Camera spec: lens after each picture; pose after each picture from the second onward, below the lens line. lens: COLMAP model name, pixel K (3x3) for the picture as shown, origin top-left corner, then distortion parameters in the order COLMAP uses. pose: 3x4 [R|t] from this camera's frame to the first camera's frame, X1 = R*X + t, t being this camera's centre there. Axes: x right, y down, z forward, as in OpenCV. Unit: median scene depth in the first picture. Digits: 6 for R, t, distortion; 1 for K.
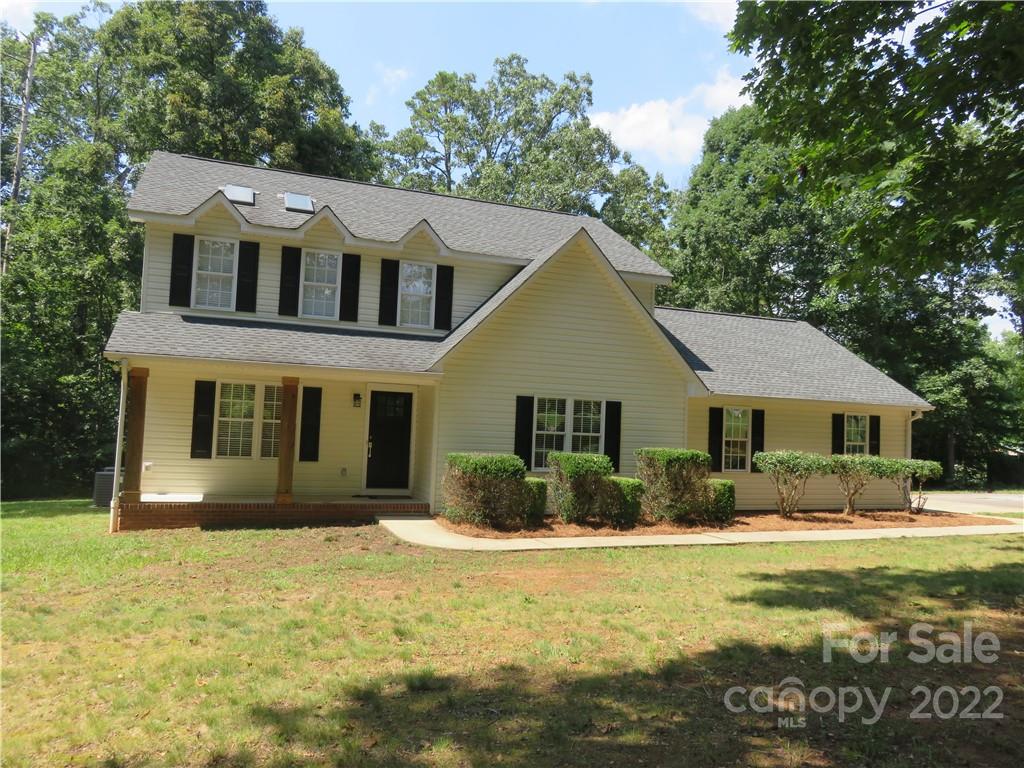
lens RADIAL K [[756.1, 0, 512.7], [0, 756.1, 383.5], [0, 0, 1]] dist [-0.013988, -0.002030]
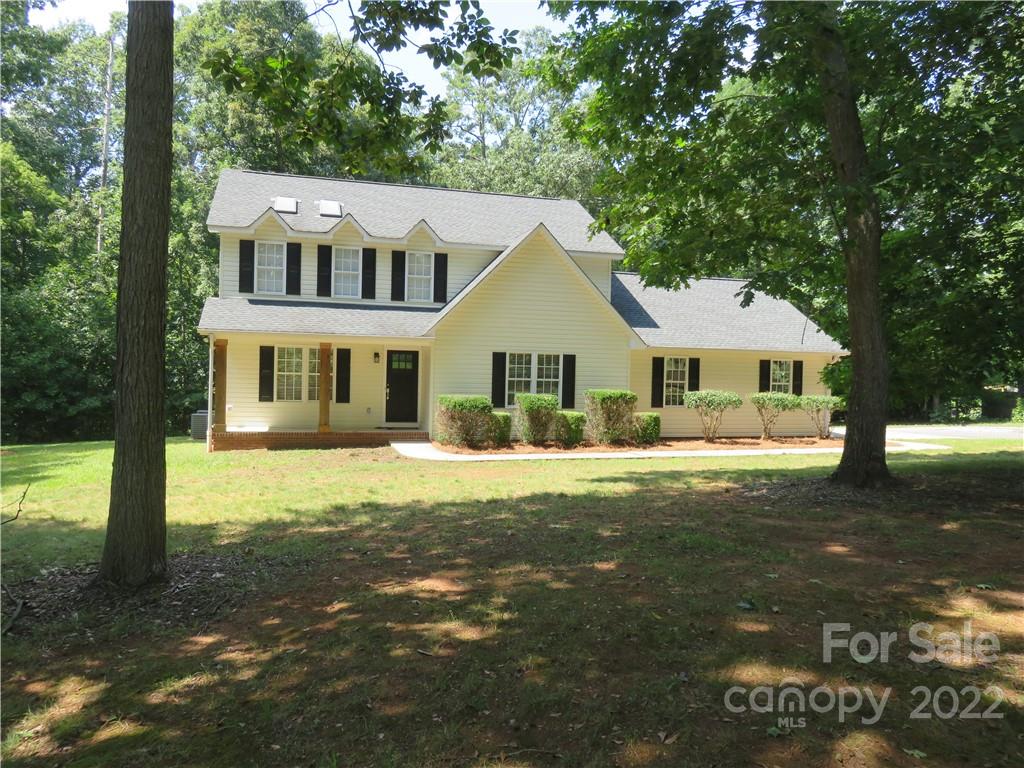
lens RADIAL K [[756.1, 0, 510.7], [0, 756.1, 382.4], [0, 0, 1]] dist [-0.013988, -0.002030]
pose [[0.996207, -0.015686, -0.085587, 0.146313], [0.021695, 0.997330, 0.069731, -0.022214], [0.084265, -0.071324, 0.993888, -0.323392]]
